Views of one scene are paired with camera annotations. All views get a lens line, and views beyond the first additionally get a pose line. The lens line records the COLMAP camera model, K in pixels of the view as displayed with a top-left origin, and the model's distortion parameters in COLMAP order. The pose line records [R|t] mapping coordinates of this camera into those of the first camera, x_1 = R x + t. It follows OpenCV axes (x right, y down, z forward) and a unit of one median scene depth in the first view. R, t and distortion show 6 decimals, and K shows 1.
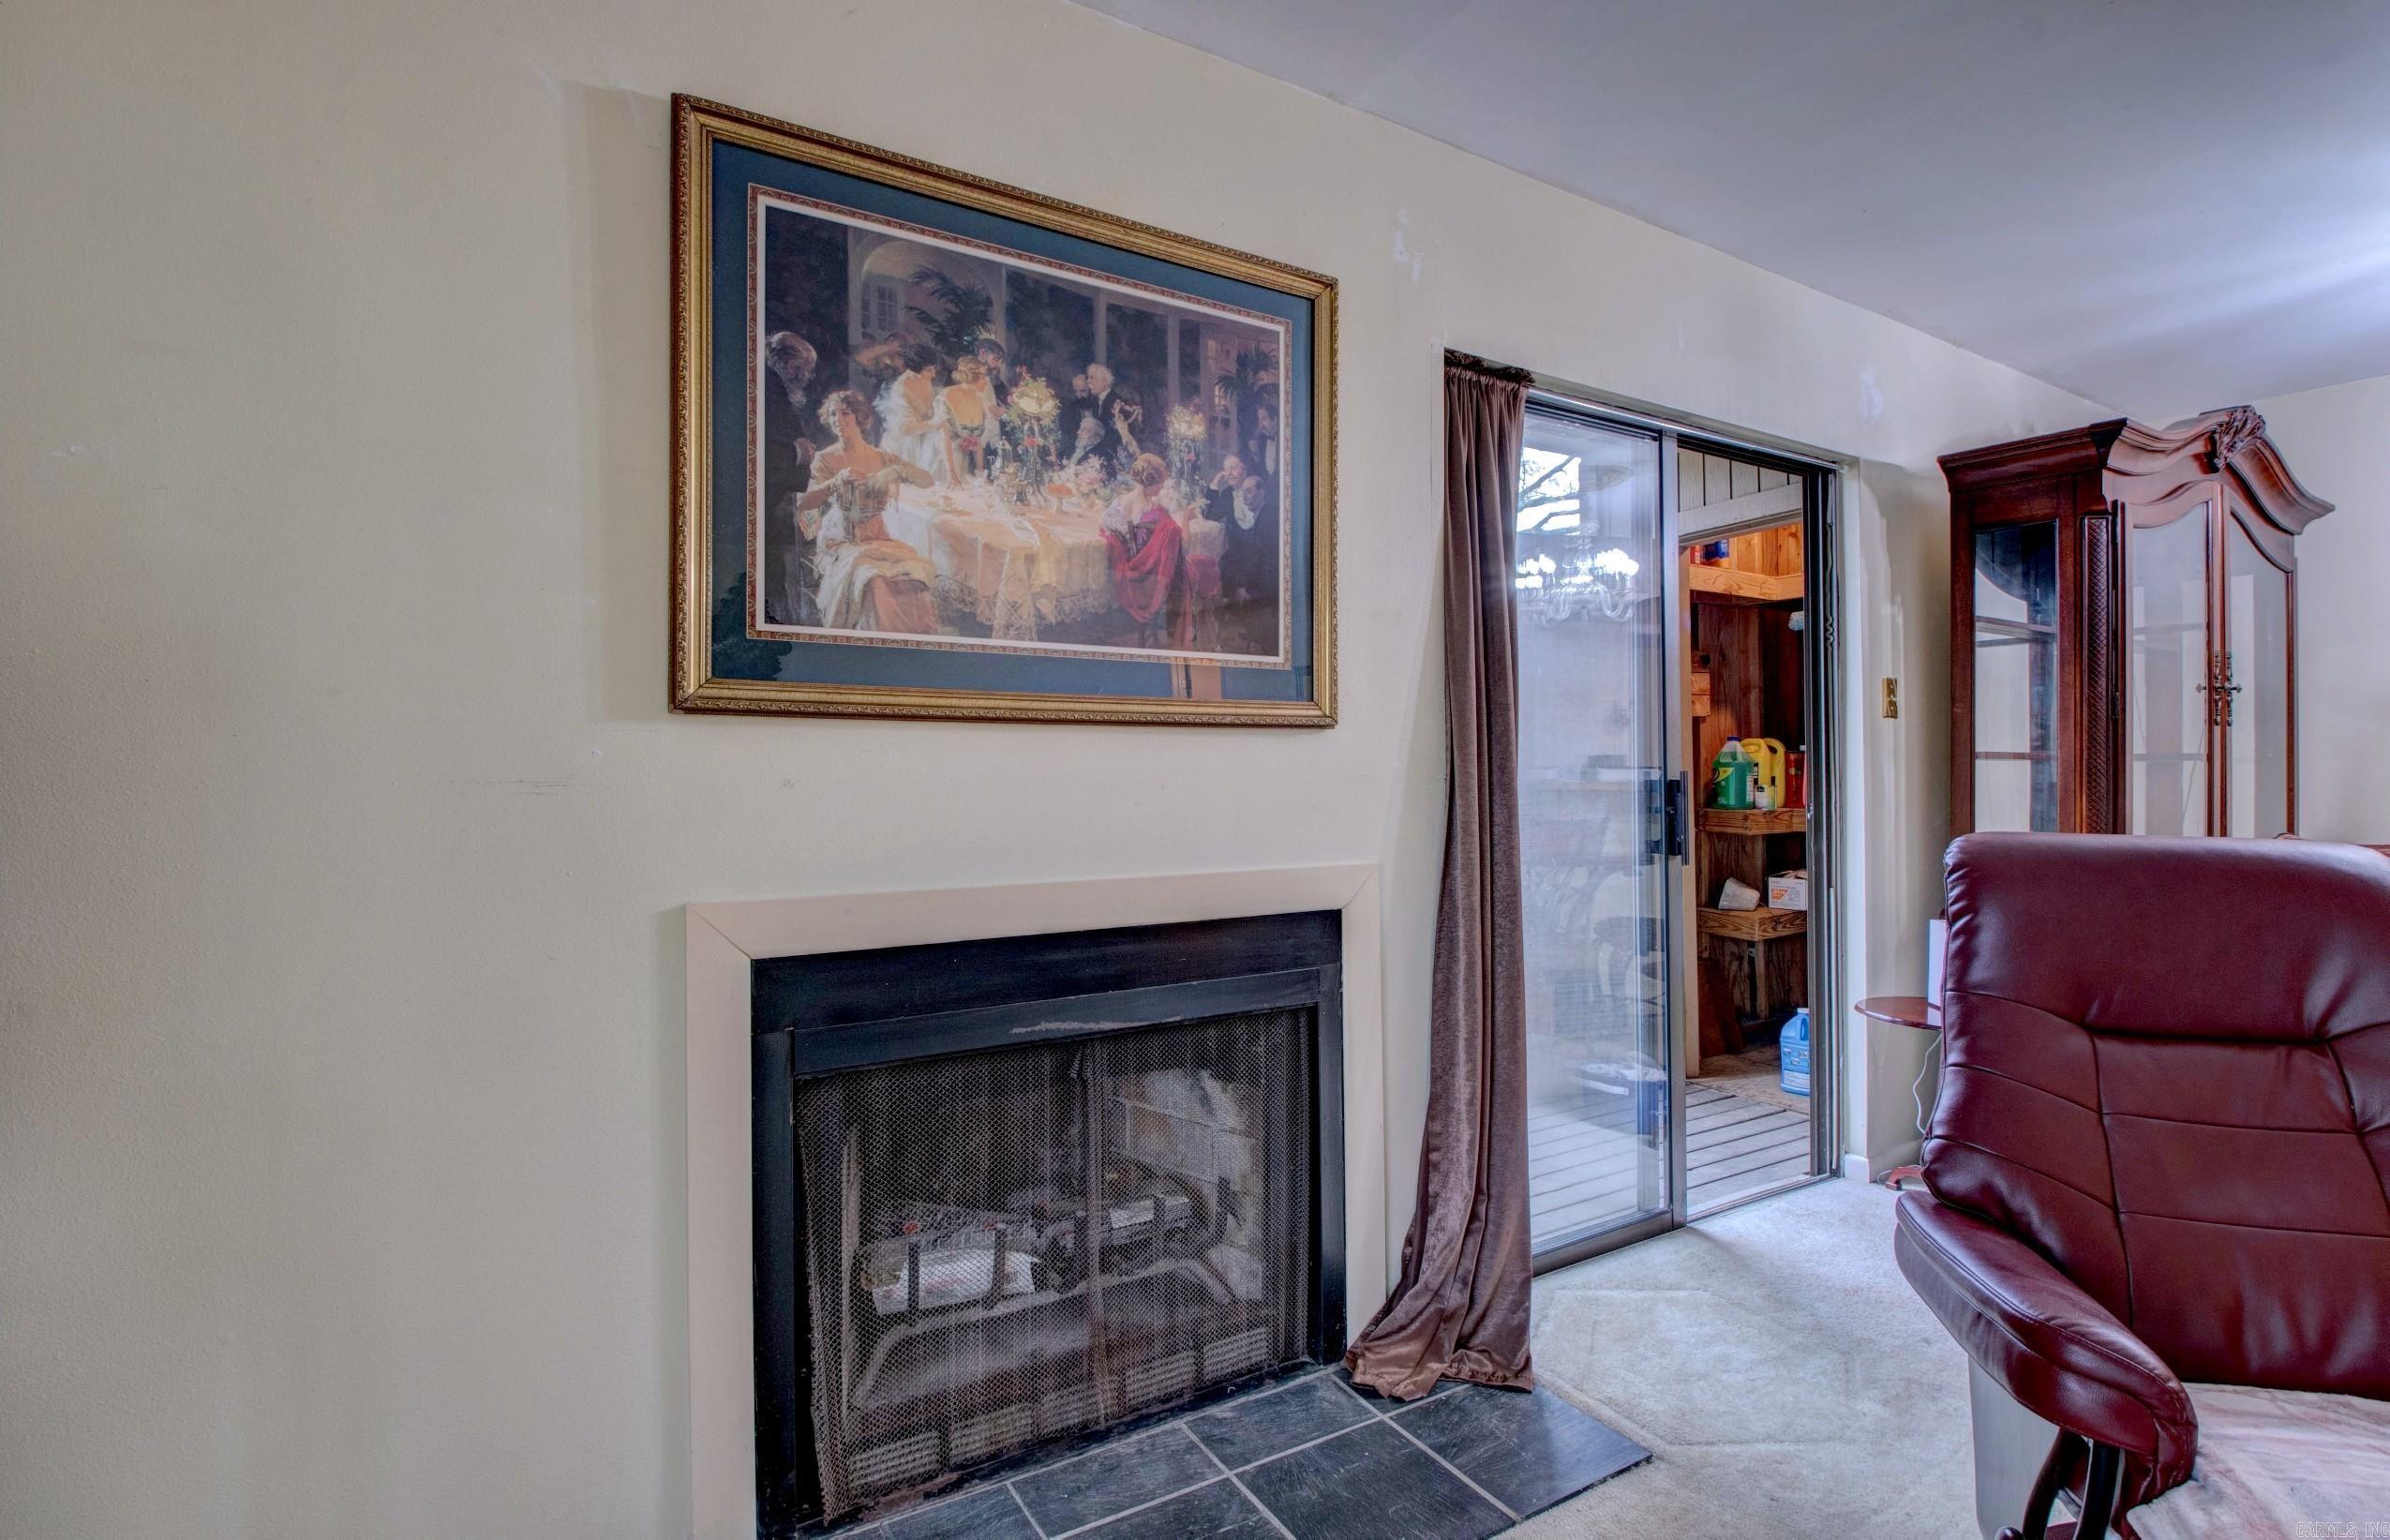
lens RADIAL K [[1068.5, 0, 1192.4], [0, 1068.5, 759.4], [0, 0, 1]] dist [0.001530, -0.000321]
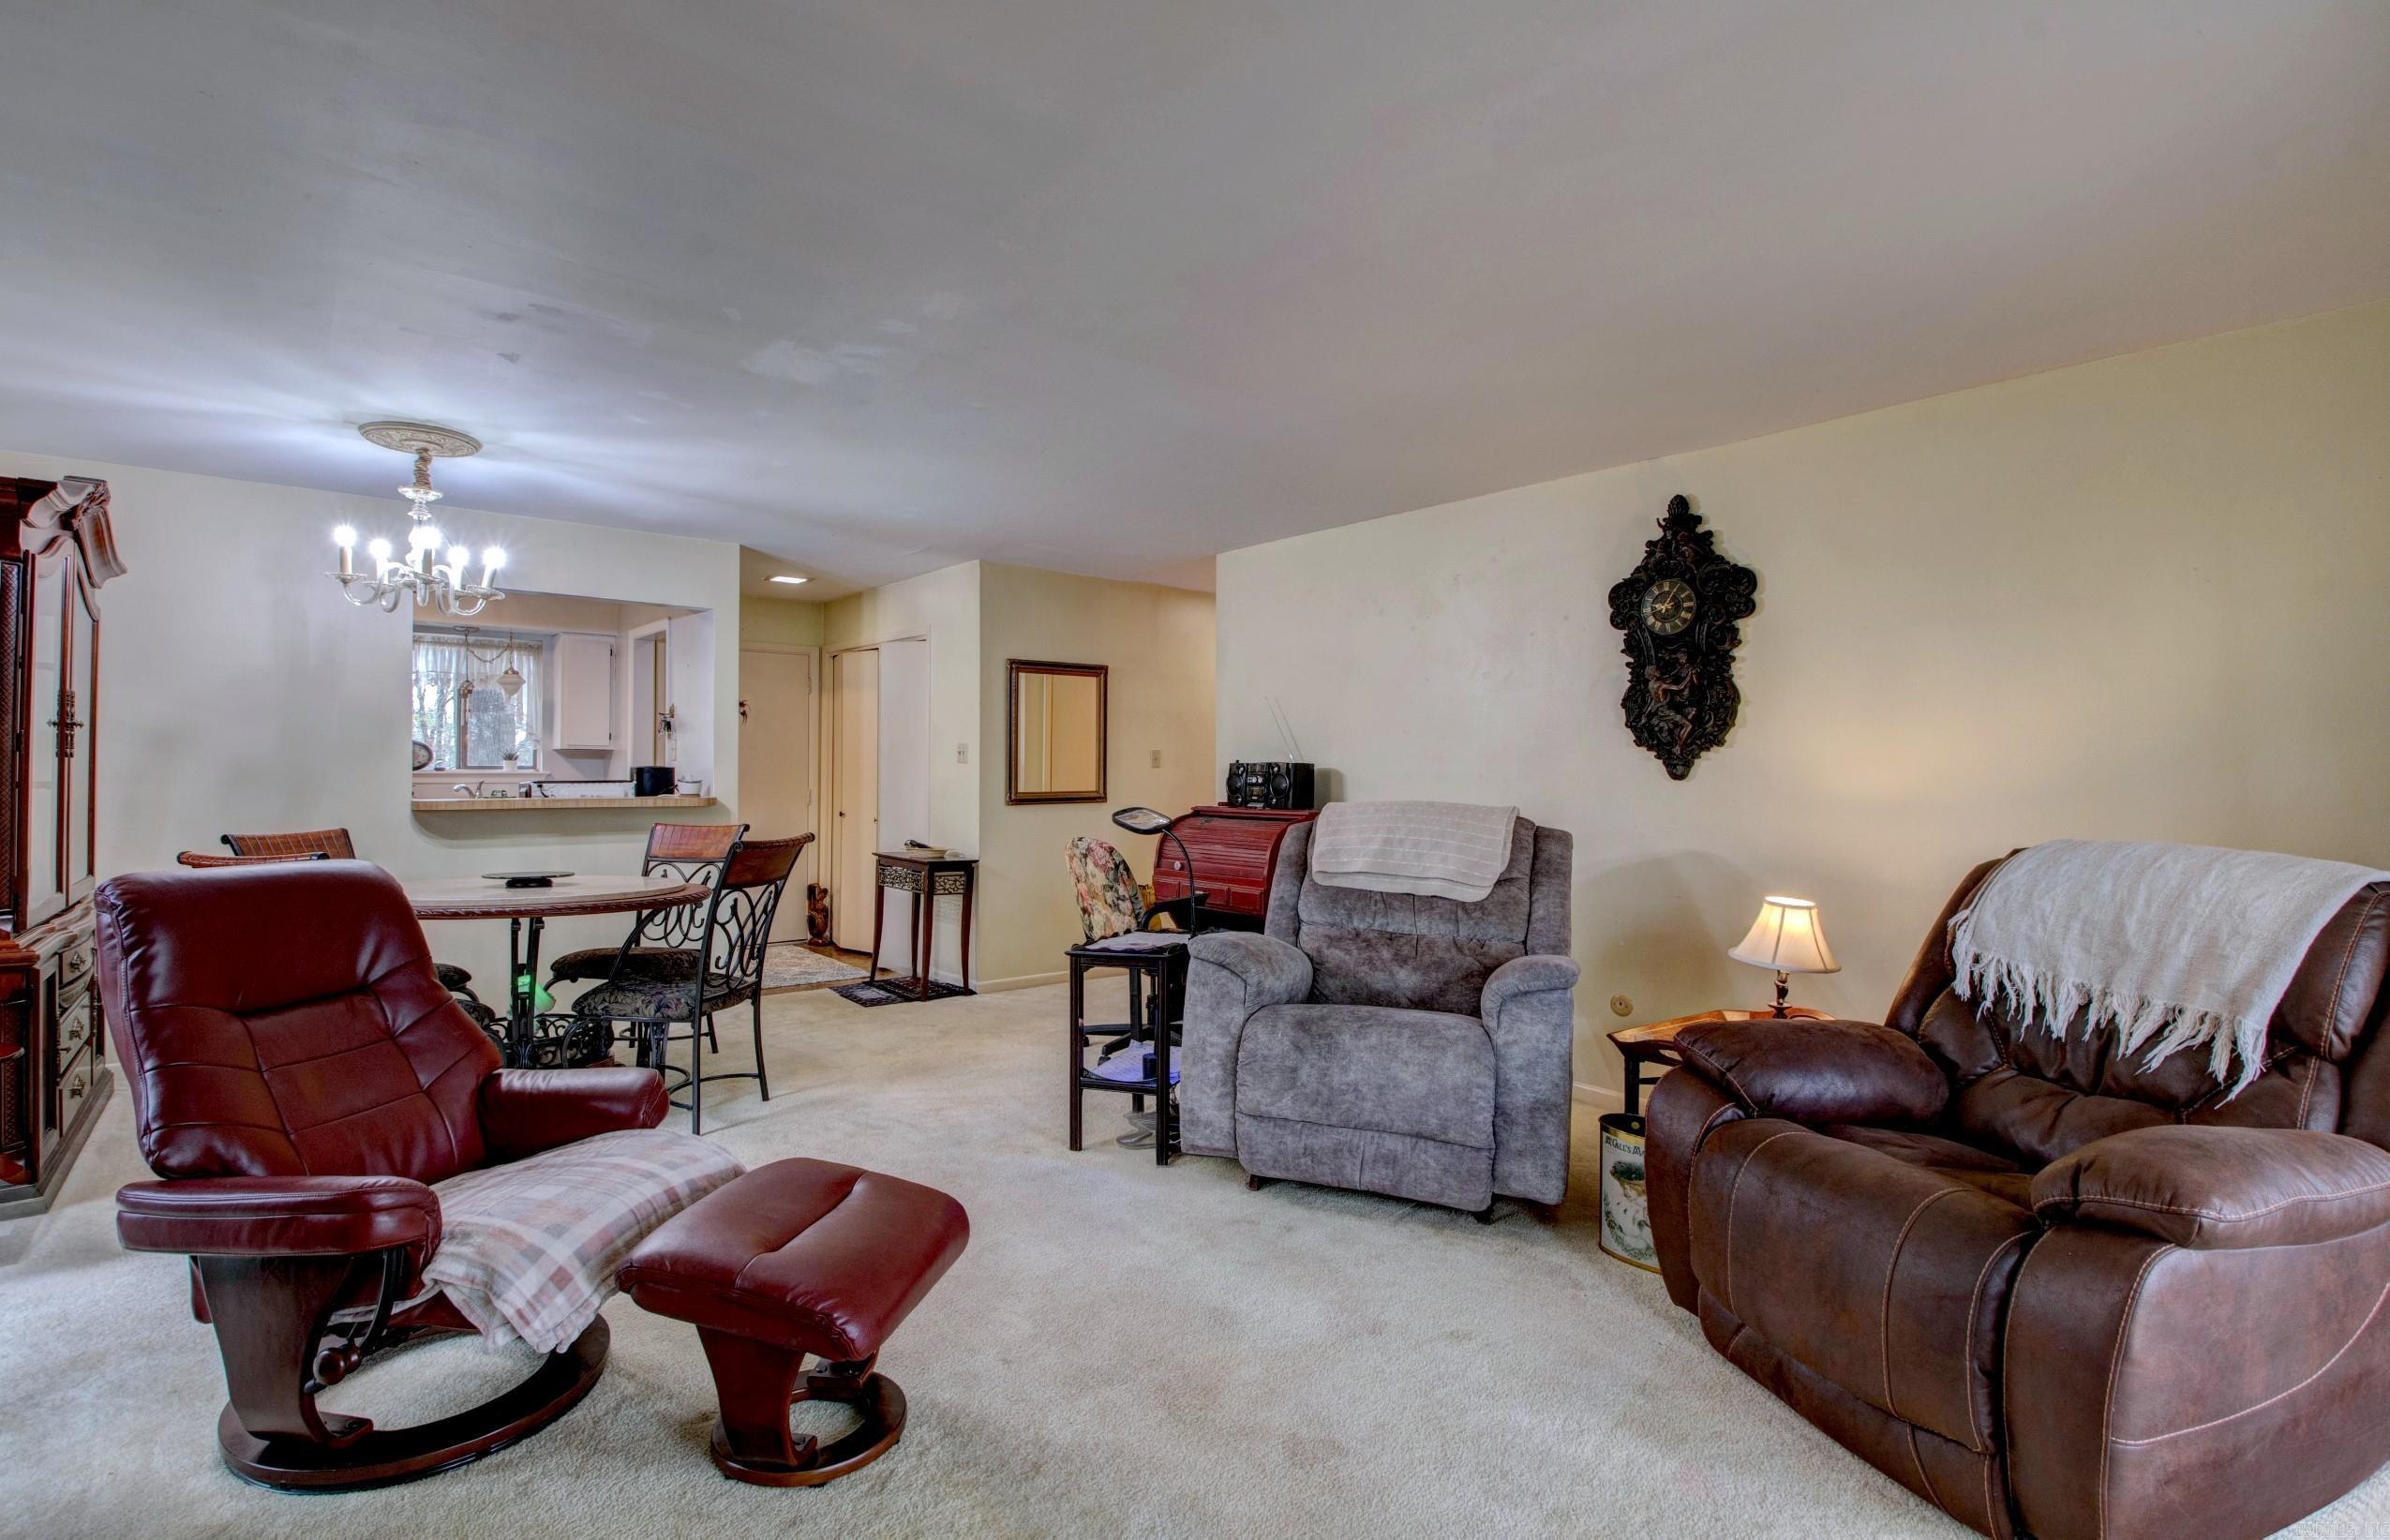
lens RADIAL K [[1089.8, 0, 1182.8], [0, 1089.8, 755.2], [0, 0, 1]] dist [0.013785, -0.027845]
pose [[-0.160757, 0.005478, 0.986979, -0.559415], [-0.005782, 0.999962, -0.006492, -0.058116], [-0.986977, -0.006751, -0.160719, 0.051008]]
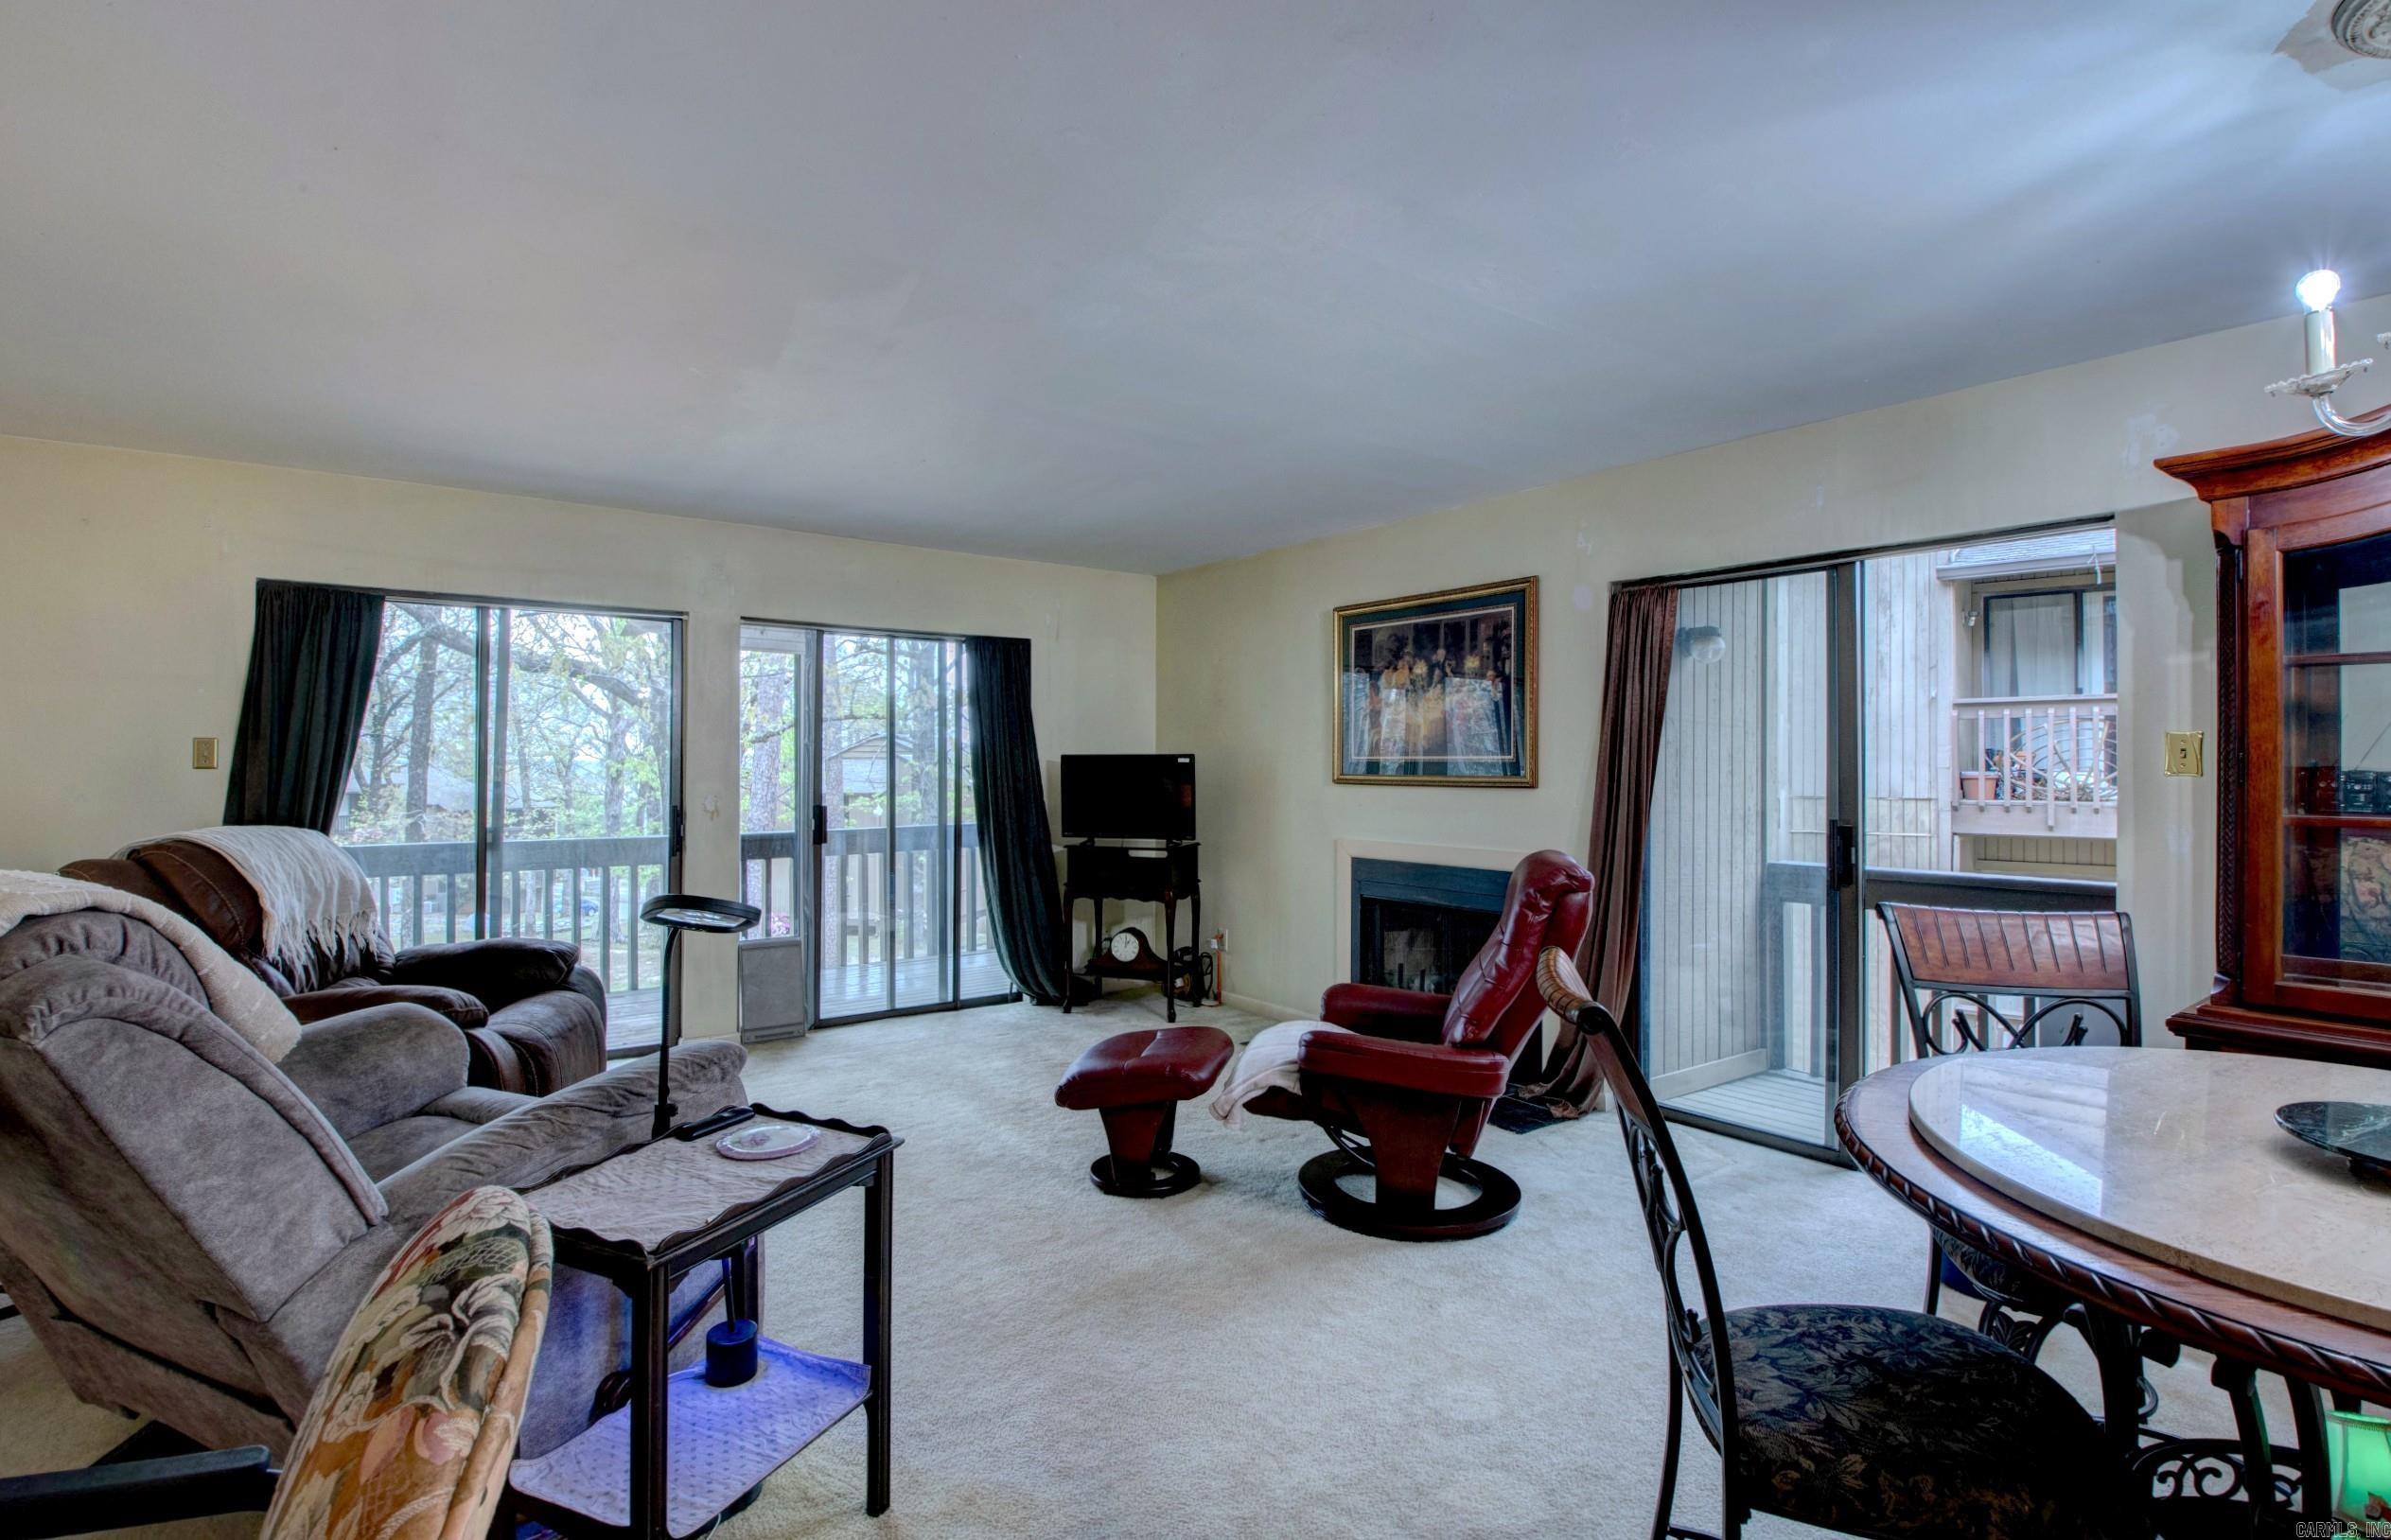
lens RADIAL K [[1114.3, 0, 1221.7], [0, 1114.3, 777.3], [0, 0, 1]] dist [0.073433, -0.071562]
pose [[0.140717, 0.005568, -0.990034, 2.515980], [-0.002855, 0.999982, 0.005218, -0.067437], [0.990046, 0.002092, 0.140730, 0.085912]]
